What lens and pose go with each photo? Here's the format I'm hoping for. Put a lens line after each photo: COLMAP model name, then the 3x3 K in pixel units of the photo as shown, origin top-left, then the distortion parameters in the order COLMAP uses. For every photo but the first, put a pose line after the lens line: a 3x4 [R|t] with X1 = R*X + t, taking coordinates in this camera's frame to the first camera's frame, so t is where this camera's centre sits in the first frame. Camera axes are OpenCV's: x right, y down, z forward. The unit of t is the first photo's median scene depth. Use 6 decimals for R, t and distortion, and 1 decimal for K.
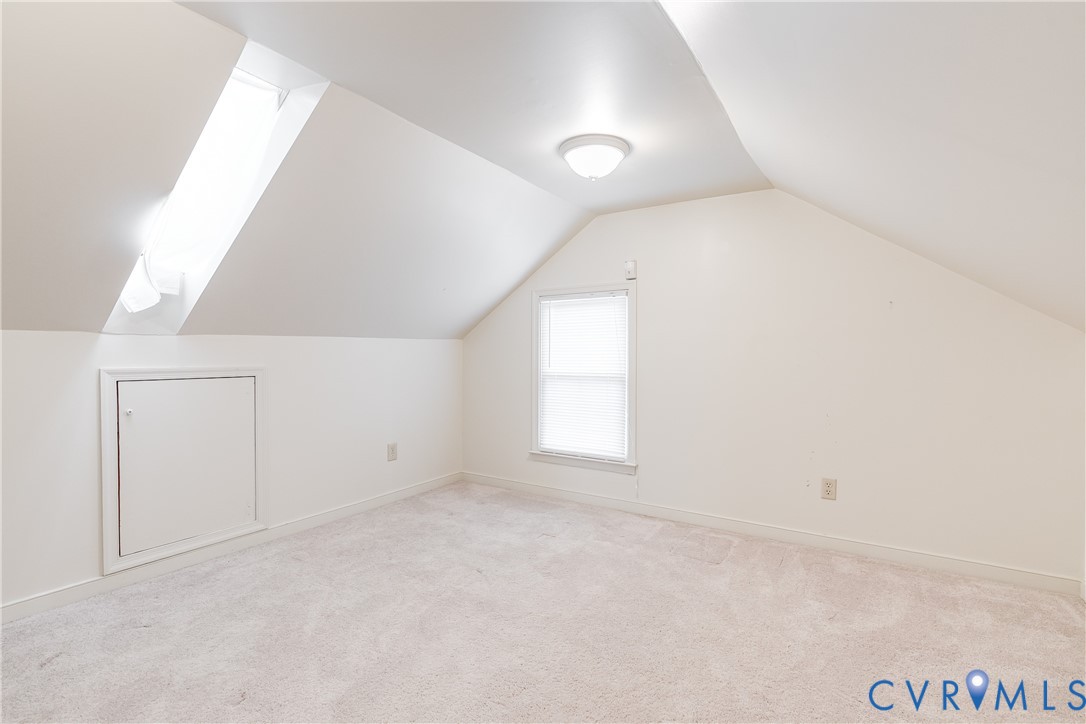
lens RADIAL K [[484.4, 0, 543.0], [0, 484.4, 362.0], [0, 0, 1]] dist [0.001054, 0.000095]
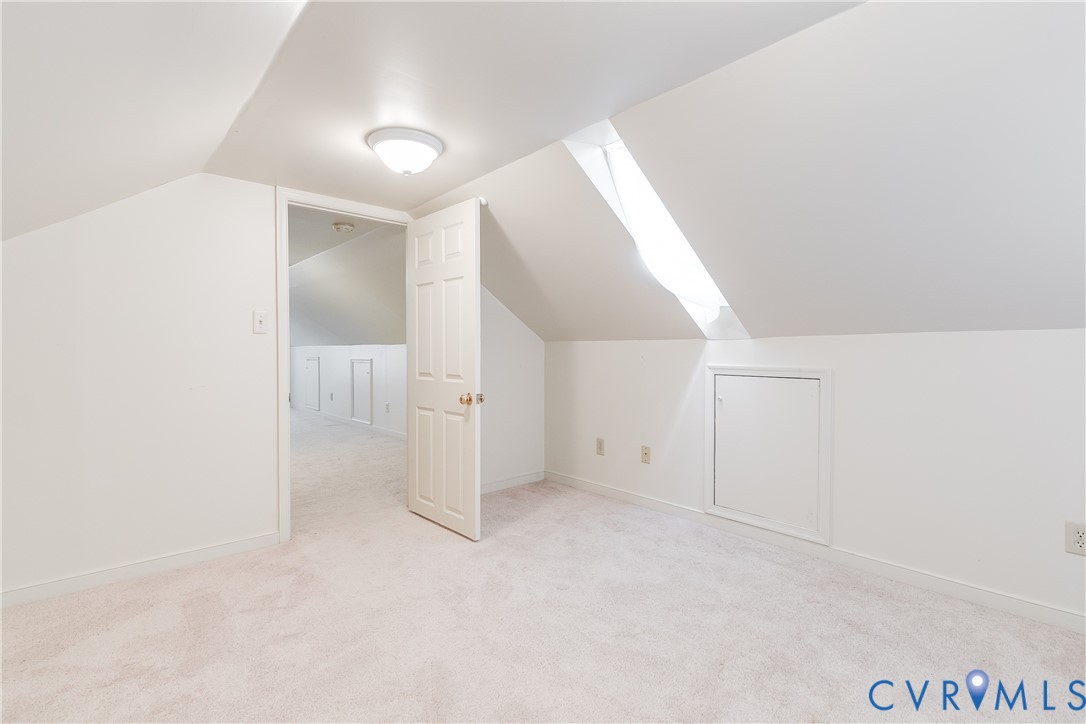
lens RADIAL K [[484.4, 0, 543.0], [0, 484.4, 362.0], [0, 0, 1]] dist [0.001054, 0.000095]
pose [[-0.245849, 0.014886, -0.969194, 0.504123], [-0.019402, 0.999606, 0.020275, -0.012598], [0.969114, 0.023789, -0.245463, 0.794036]]
